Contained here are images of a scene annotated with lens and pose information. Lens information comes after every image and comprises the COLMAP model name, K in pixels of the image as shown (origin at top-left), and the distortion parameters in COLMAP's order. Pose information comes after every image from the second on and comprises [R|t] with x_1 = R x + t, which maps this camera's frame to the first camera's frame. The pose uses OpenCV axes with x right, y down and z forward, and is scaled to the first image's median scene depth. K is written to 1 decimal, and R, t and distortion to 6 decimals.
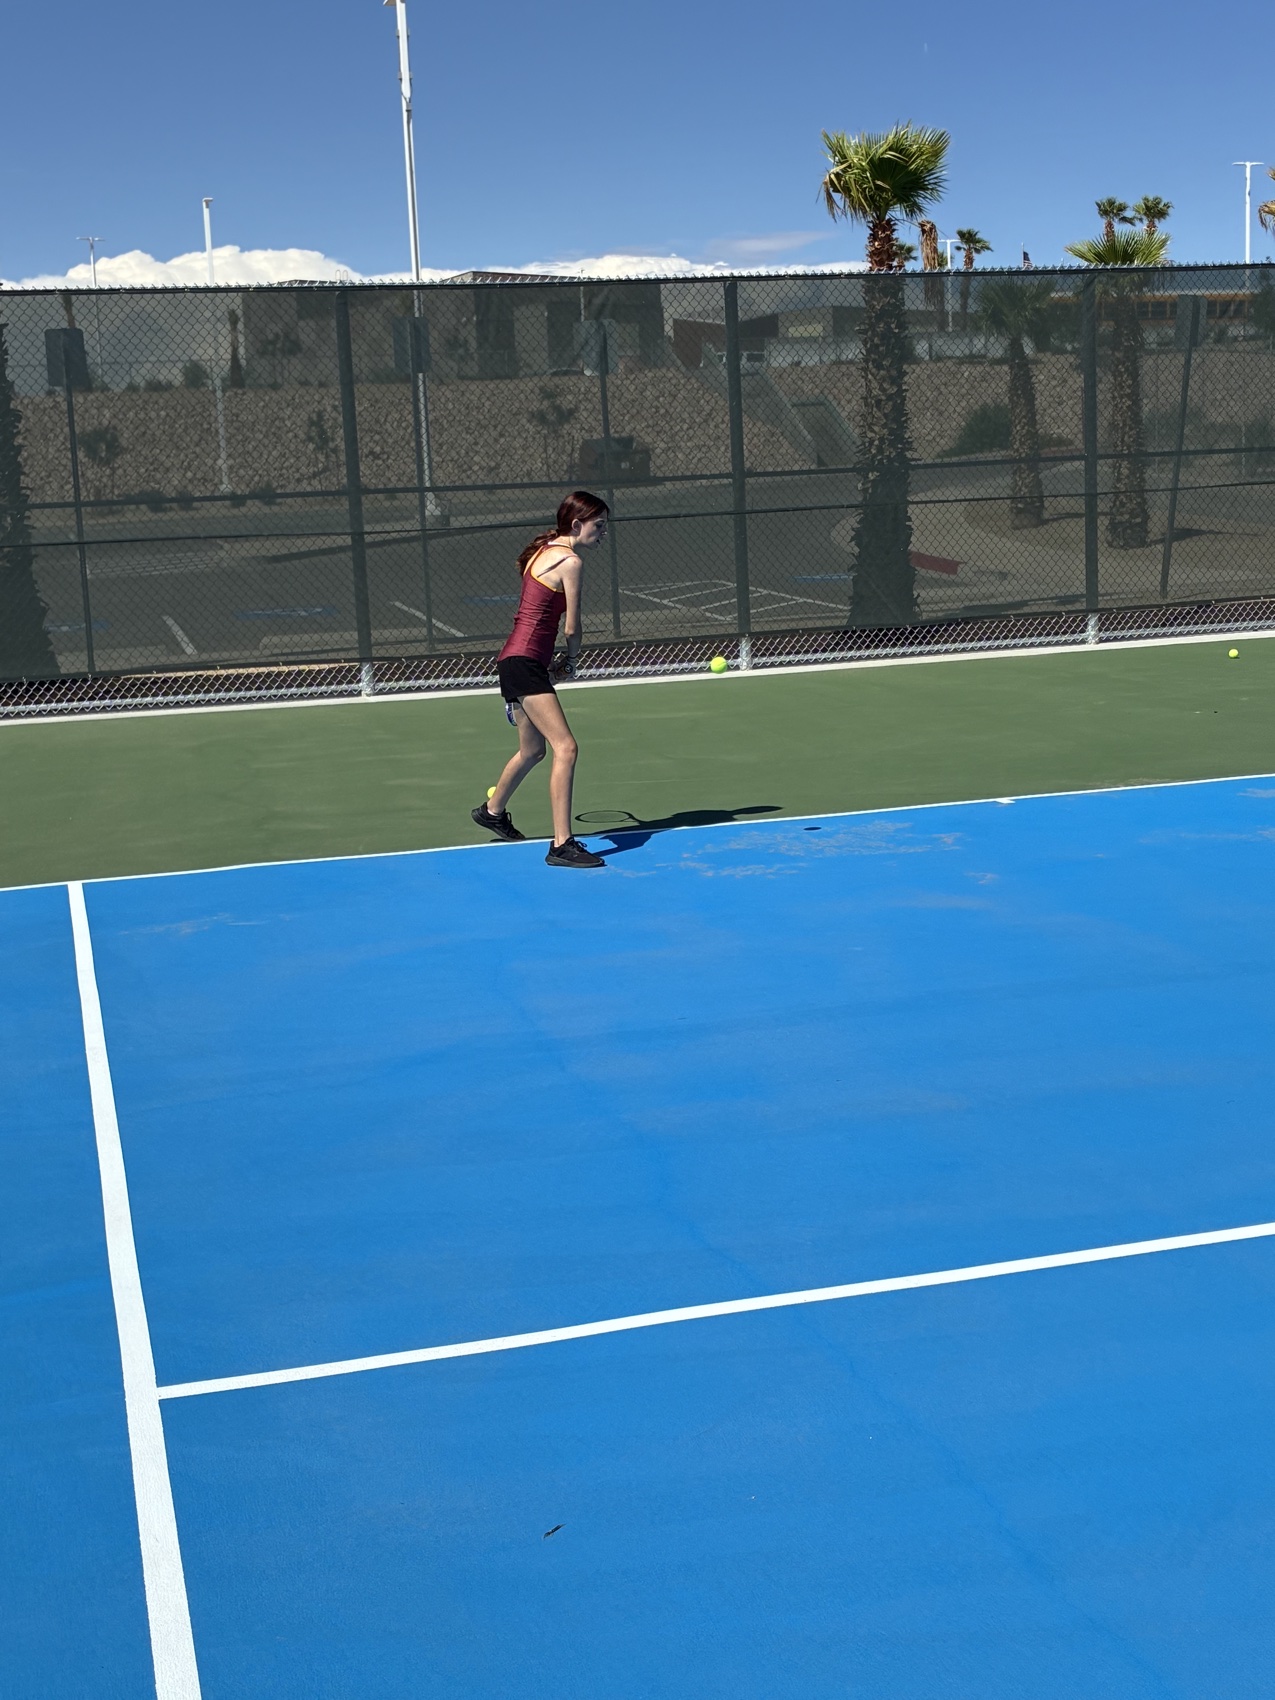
lens RADIAL K [[2229.6, 0, 637.5], [0, 2229.6, 850.0], [0, 0, 1]] dist [0.271683, -1.562531]
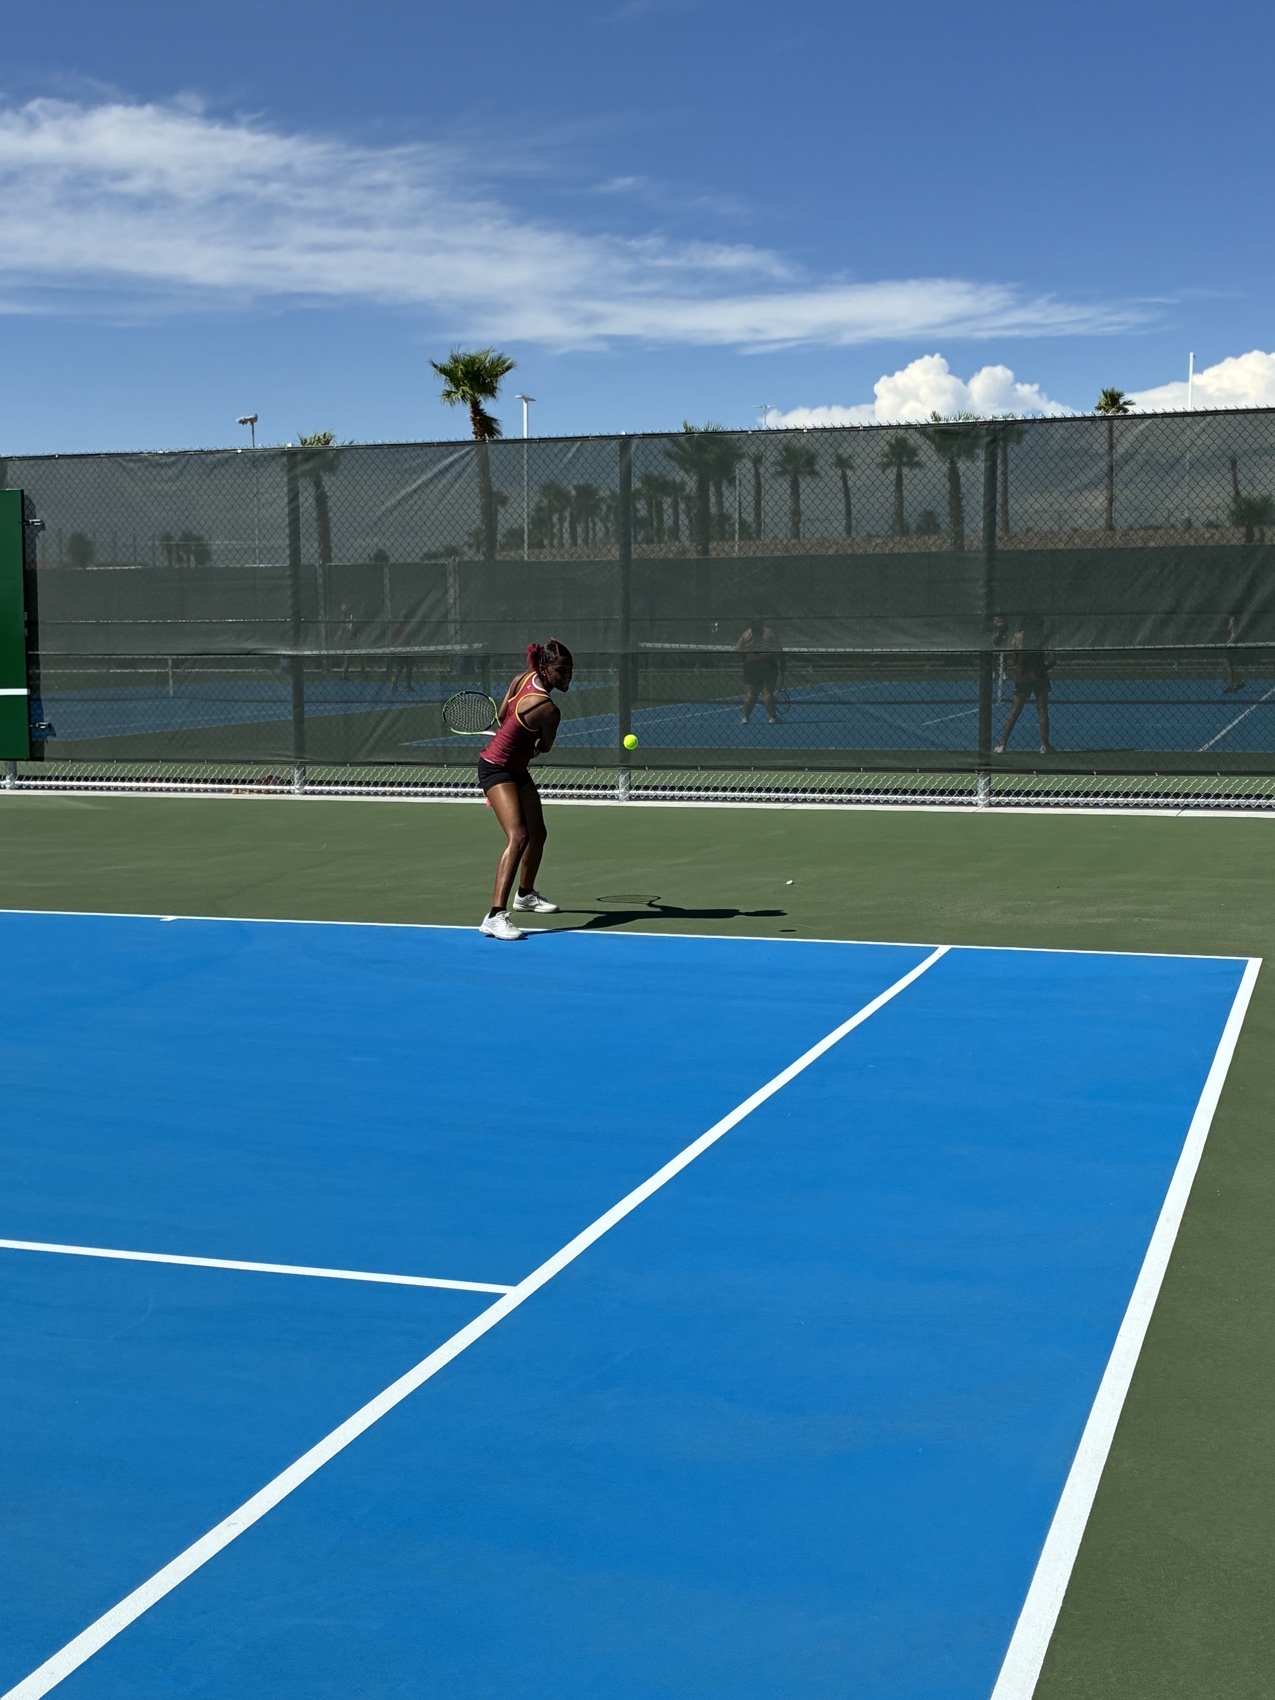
lens RADIAL K [[2167.7, 0, 637.5], [0, 2167.7, 850.0], [0, 0, 1]] dist [-0.003520, 0.012746]
pose [[0.805236, 0.104289, -0.583711, 0.625190], [-0.127287, 0.991865, 0.001617, -0.055751], [0.579131, 0.072997, 0.811960, 0.163682]]
